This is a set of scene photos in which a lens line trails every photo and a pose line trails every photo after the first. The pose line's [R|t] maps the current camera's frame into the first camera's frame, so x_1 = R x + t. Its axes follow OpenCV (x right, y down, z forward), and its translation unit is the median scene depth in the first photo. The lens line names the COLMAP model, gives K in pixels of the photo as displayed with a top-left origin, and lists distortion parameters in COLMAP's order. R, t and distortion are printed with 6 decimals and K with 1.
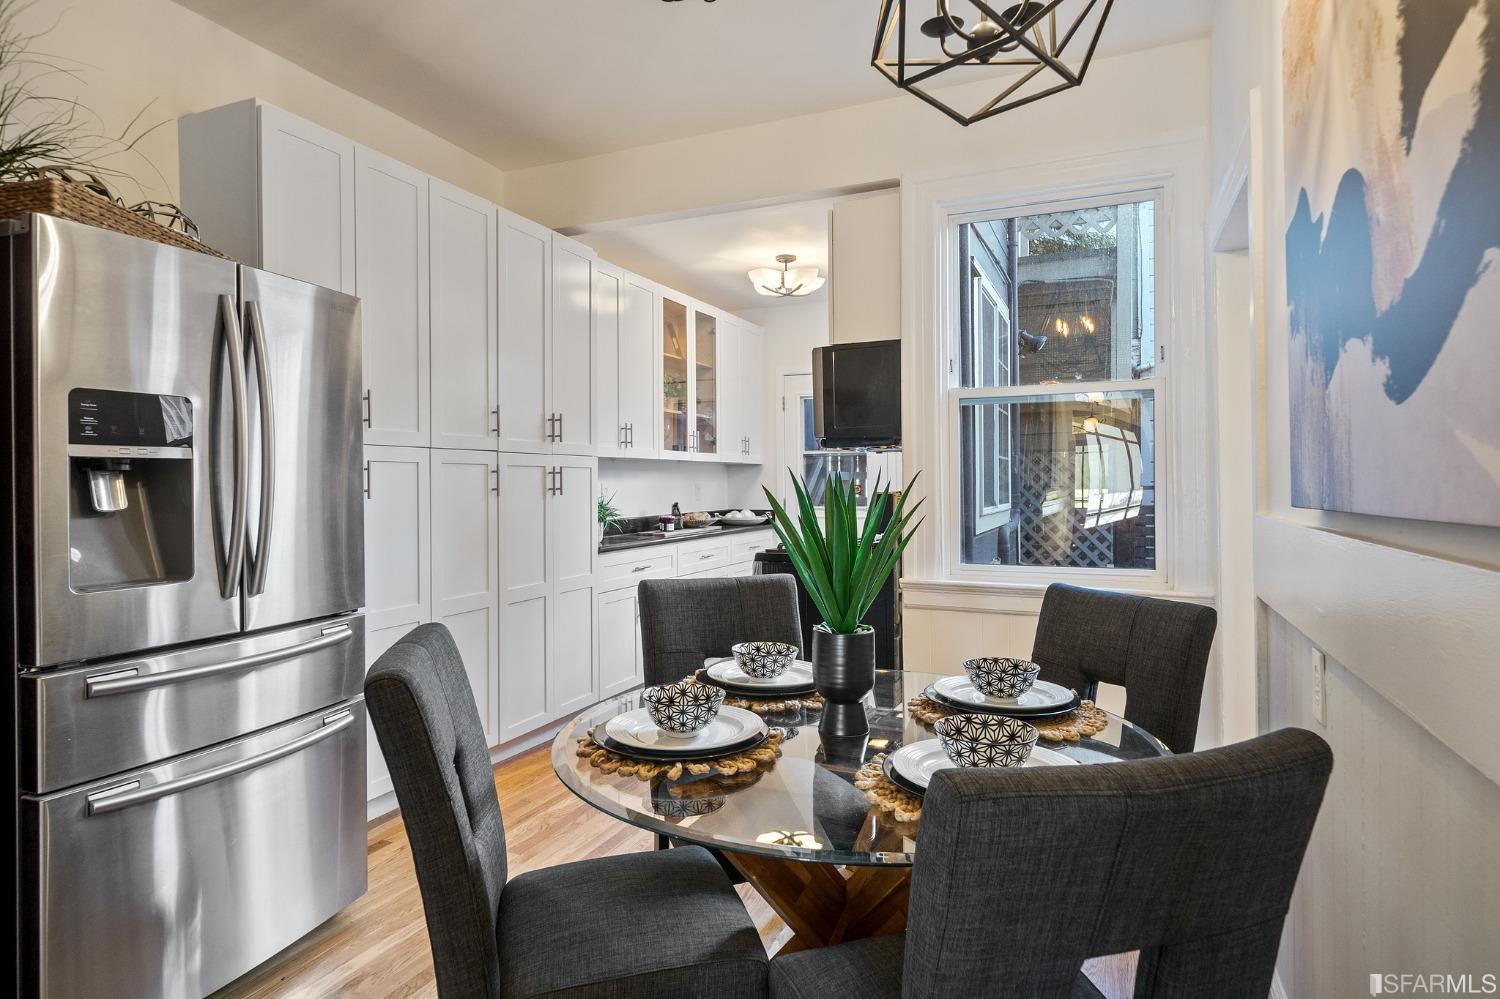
lens RADIAL K [[813.5, 0, 756.5], [0, 813.5, 491.1], [0, 0, 1]] dist [0.003047, 0.003432]
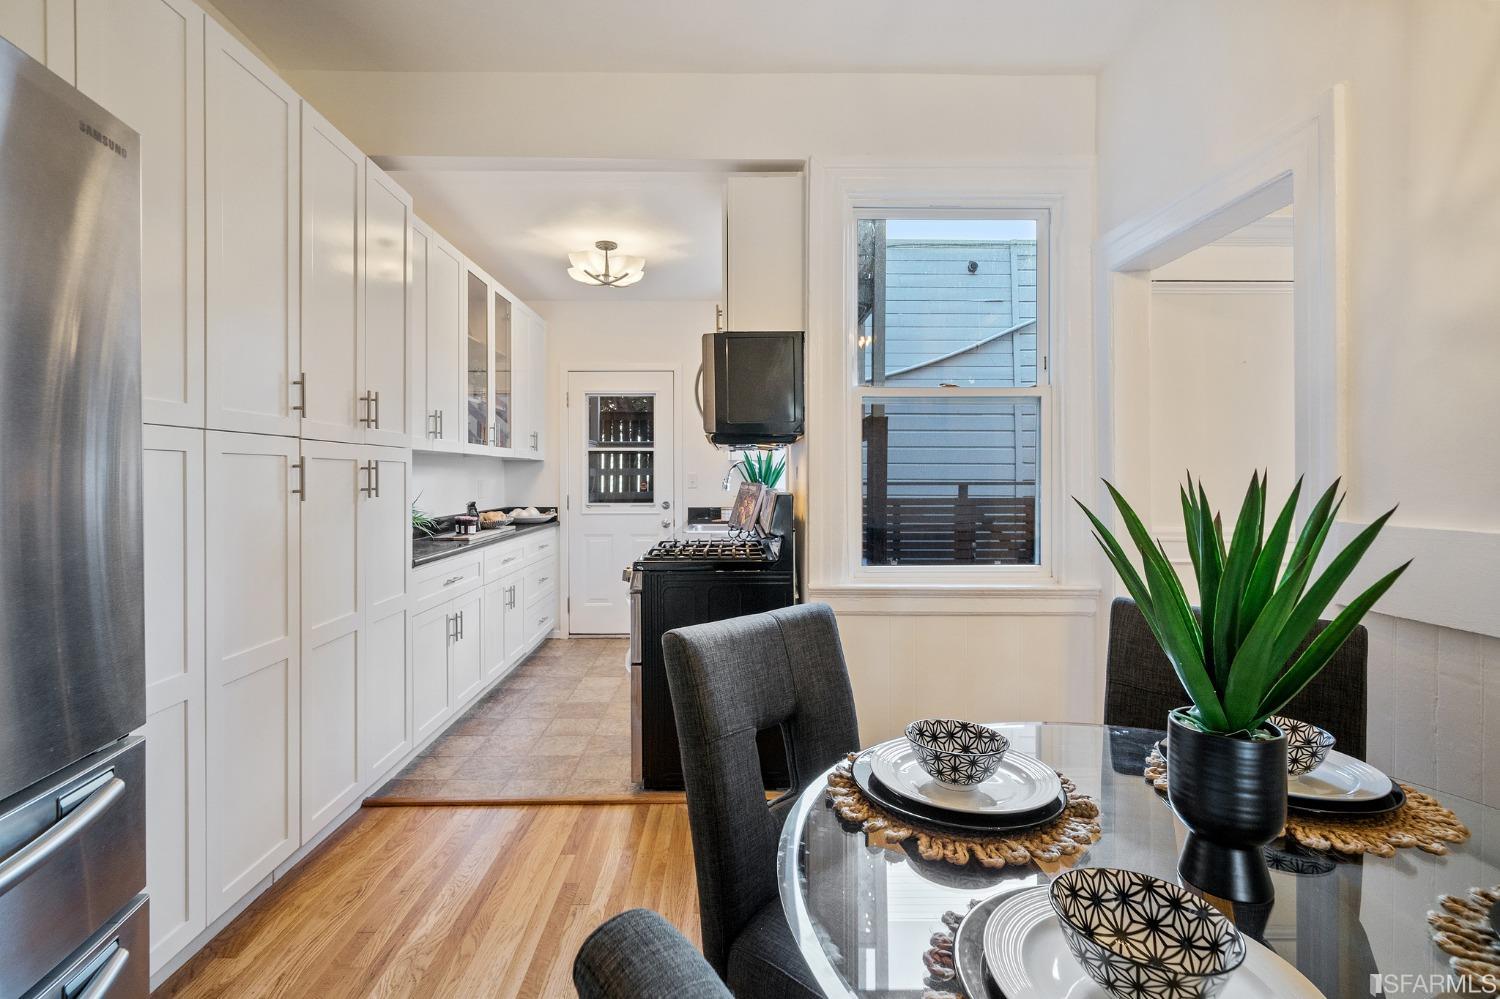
lens RADIAL K [[682.0, 0, 740.1], [0, 682.0, 486.7], [0, 0, 1]] dist [0.009540, 0.000130]
pose [[0.917896, 0.000096, 0.396820, -0.144298], [-0.001479, 0.999994, 0.003179, -0.006082], [-0.396817, -0.003505, 0.917891, 0.209969]]
